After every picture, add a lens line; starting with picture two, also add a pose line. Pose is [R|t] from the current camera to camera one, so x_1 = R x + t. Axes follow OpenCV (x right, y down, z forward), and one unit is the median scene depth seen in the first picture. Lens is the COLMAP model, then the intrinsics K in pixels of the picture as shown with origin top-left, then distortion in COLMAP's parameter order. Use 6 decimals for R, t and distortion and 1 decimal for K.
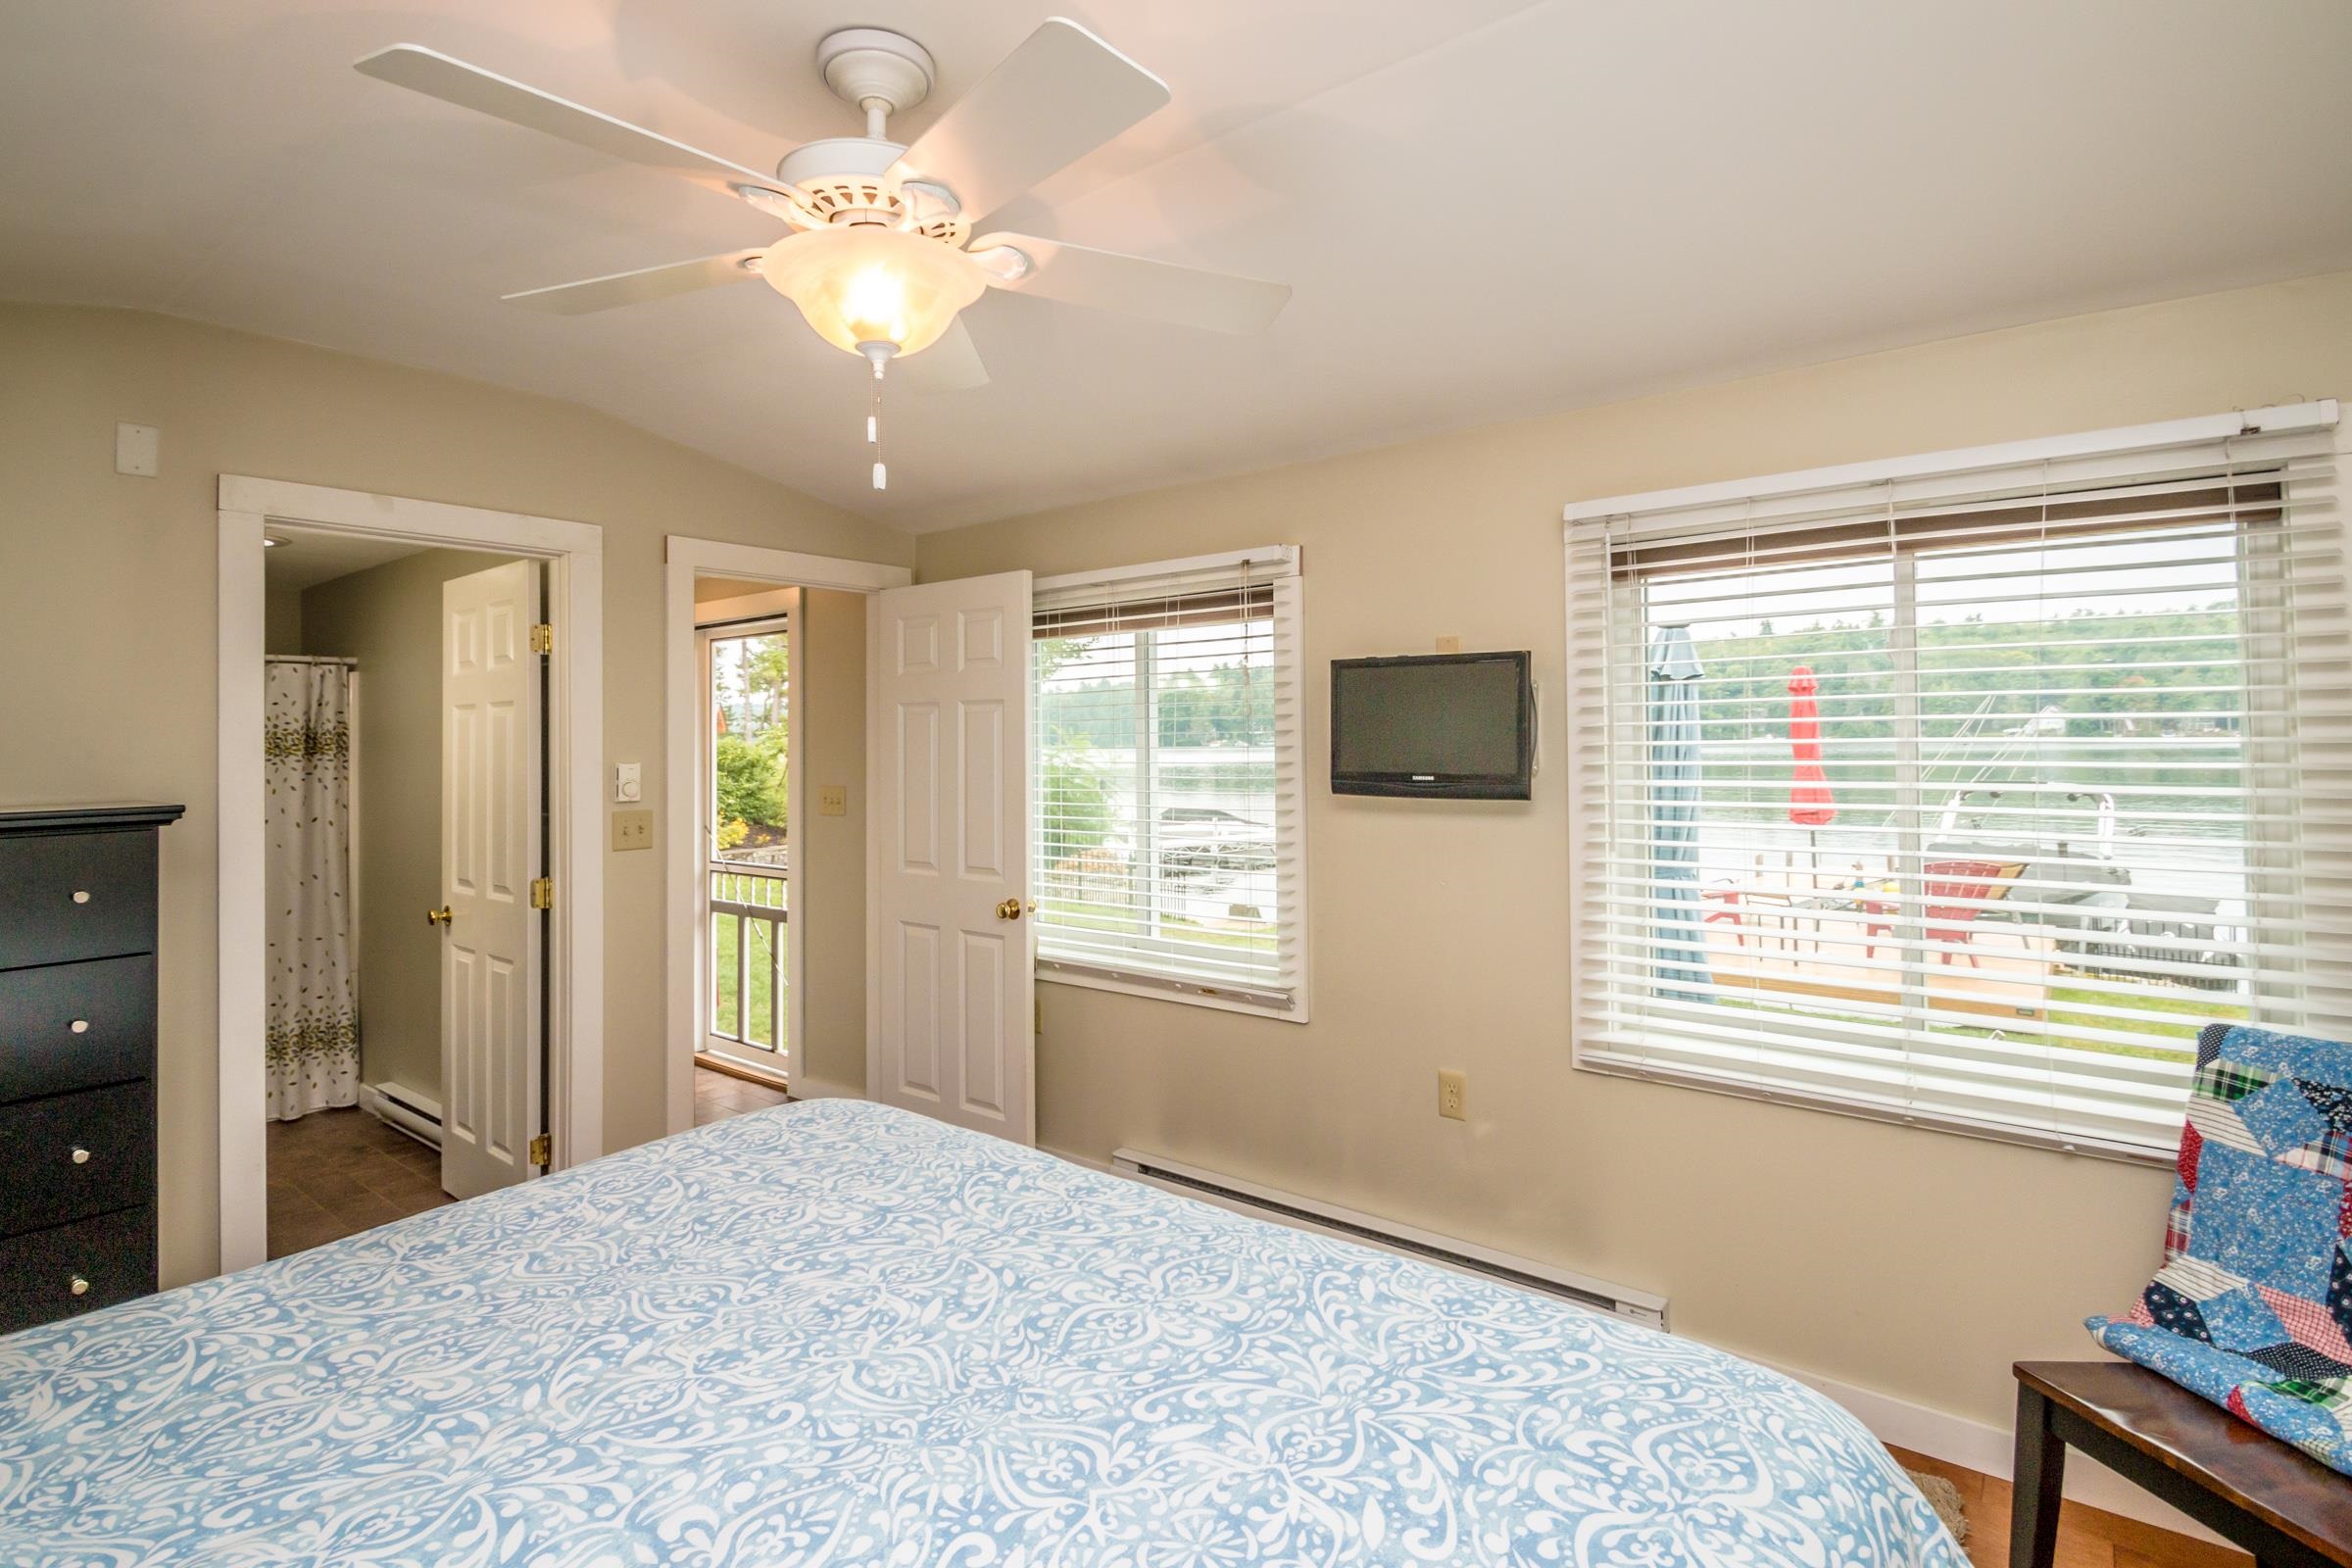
lens RADIAL K [[1133.6, 0, 1227.2], [0, 1133.6, 749.4], [0, 0, 1]] dist [0.010118, -0.011291]
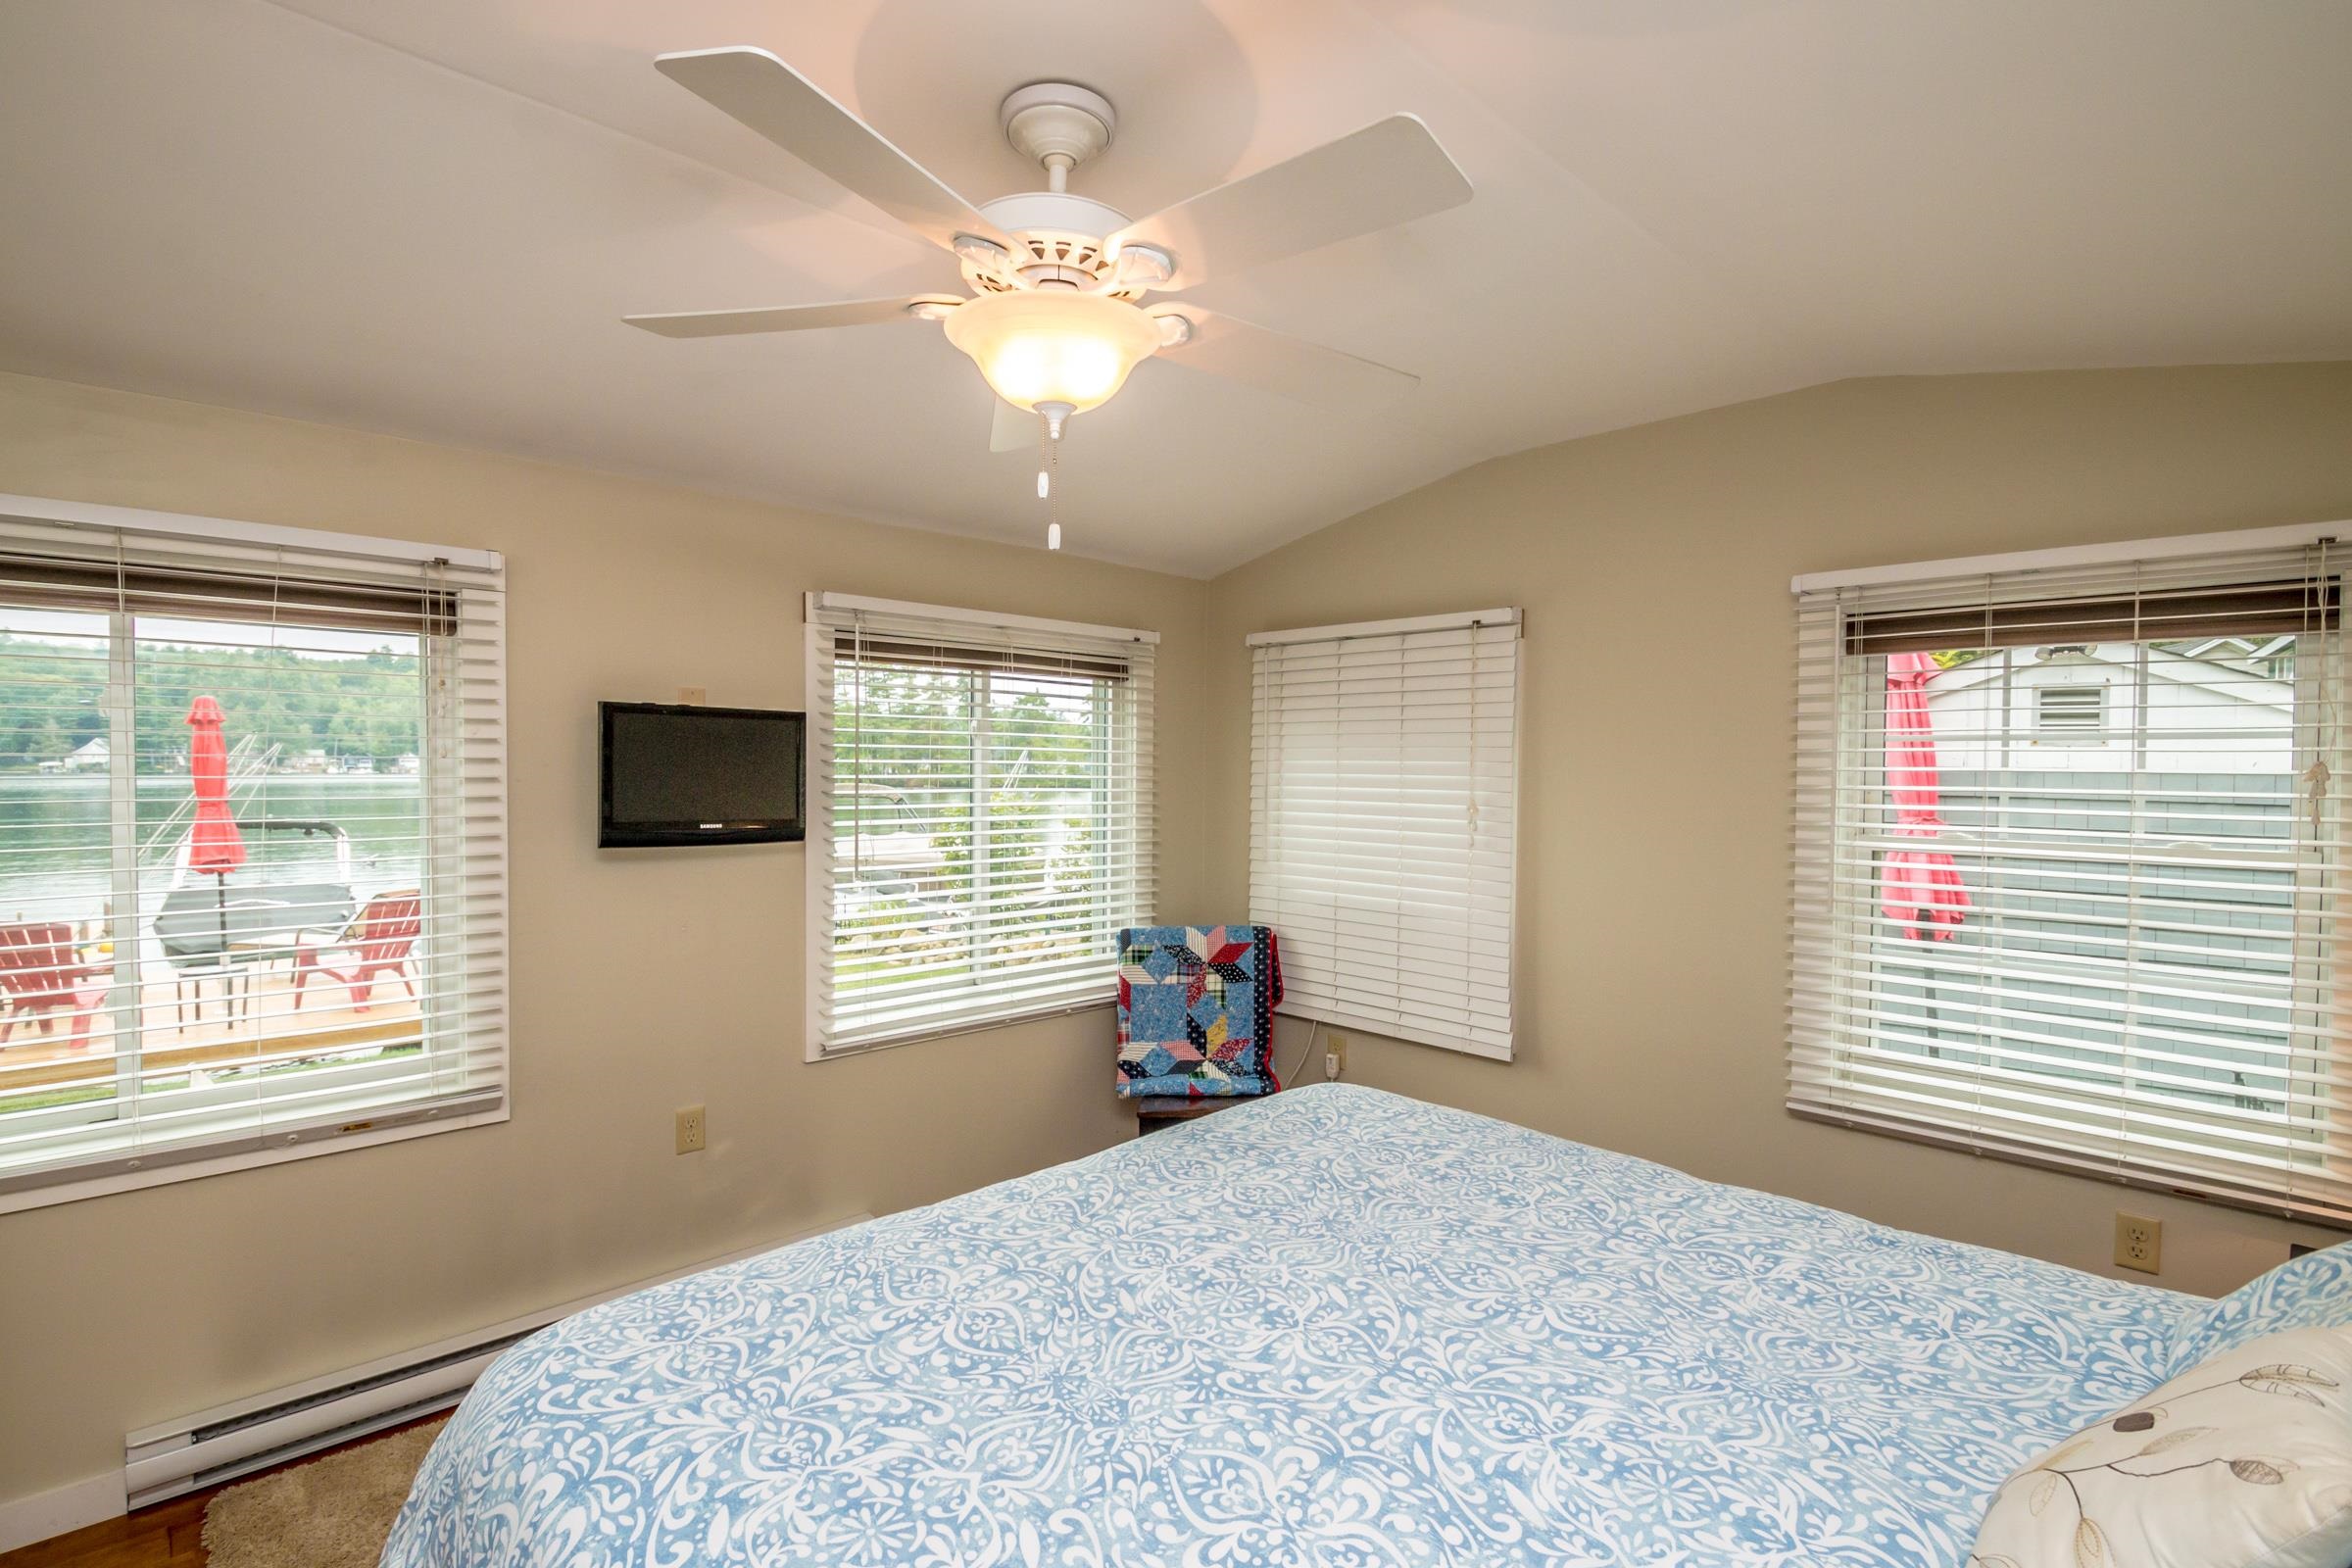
lens RADIAL K [[1133.6, 0, 1127.6], [0, 1133.6, 795.9], [0, 0, 1]] dist [0.010118, -0.011291]
pose [[0.160362, -0.012391, 0.986981, -1.161011], [-0.004156, 0.999904, 0.013229, -0.026456], [-0.987050, -0.006223, 0.160295, 0.673401]]
